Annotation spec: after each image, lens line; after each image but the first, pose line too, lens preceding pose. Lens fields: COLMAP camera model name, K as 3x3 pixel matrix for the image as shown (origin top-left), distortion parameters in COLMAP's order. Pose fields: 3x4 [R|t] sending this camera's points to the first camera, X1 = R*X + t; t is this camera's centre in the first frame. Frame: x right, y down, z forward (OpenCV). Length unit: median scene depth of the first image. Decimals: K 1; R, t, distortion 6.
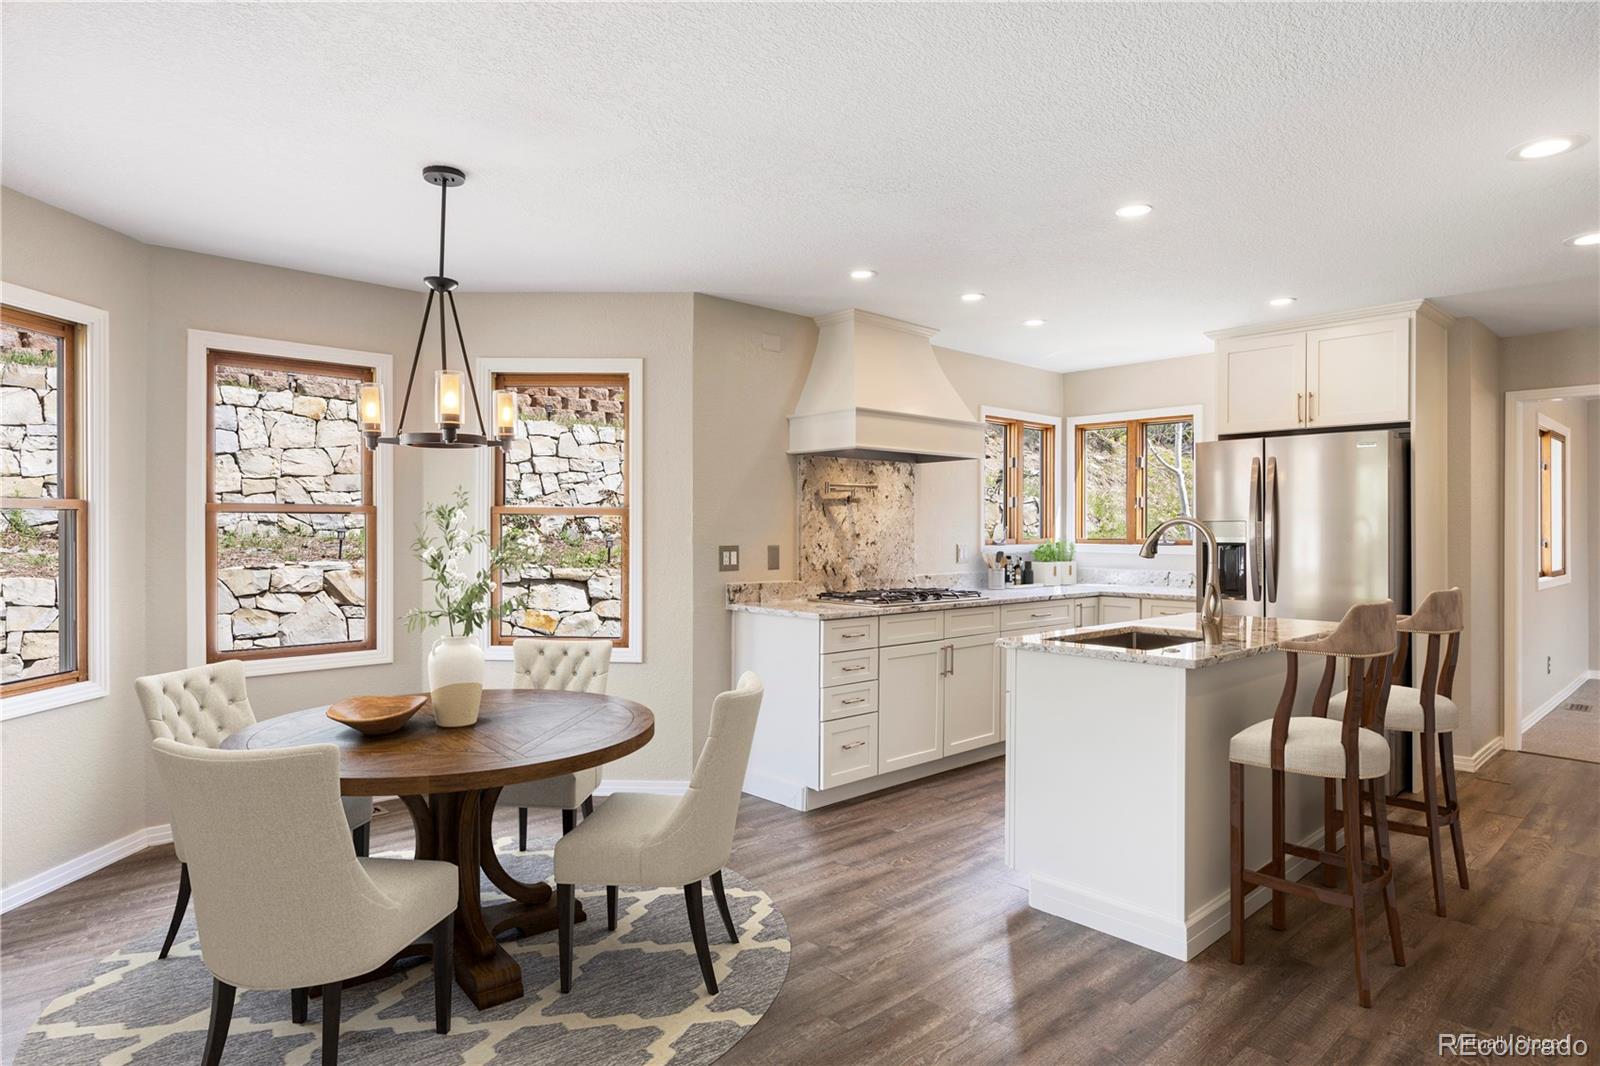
lens RADIAL K [[922.4, 0, 795.0], [0, 922.4, 538.1], [0, 0, 1]] dist [-0.000755, -0.001209]
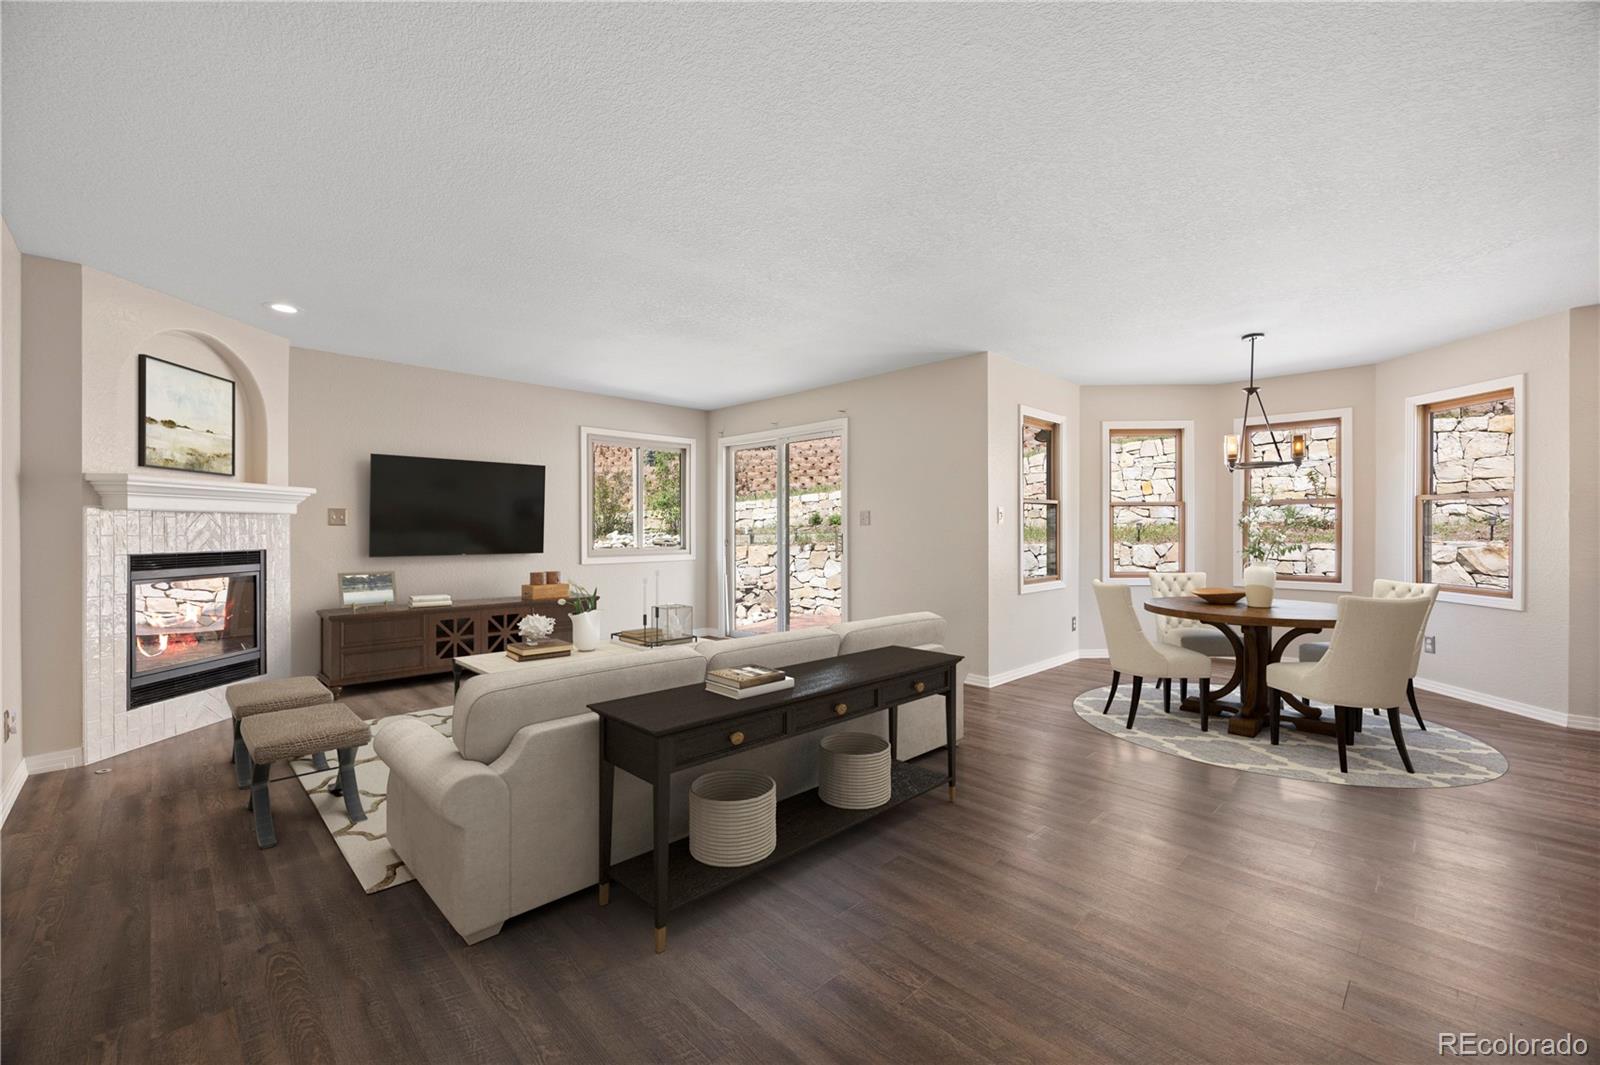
lens RADIAL K [[657.1, 0, 794.7], [0, 657.1, 534.0], [0, 0, 1]] dist [0.000095, 0.000008]
pose [[0.043597, 0.000697, -0.999049, 0.706881], [-0.004920, 0.999988, 0.000483, 0.033330], [0.999037, 0.004894, 0.043600, -0.052496]]
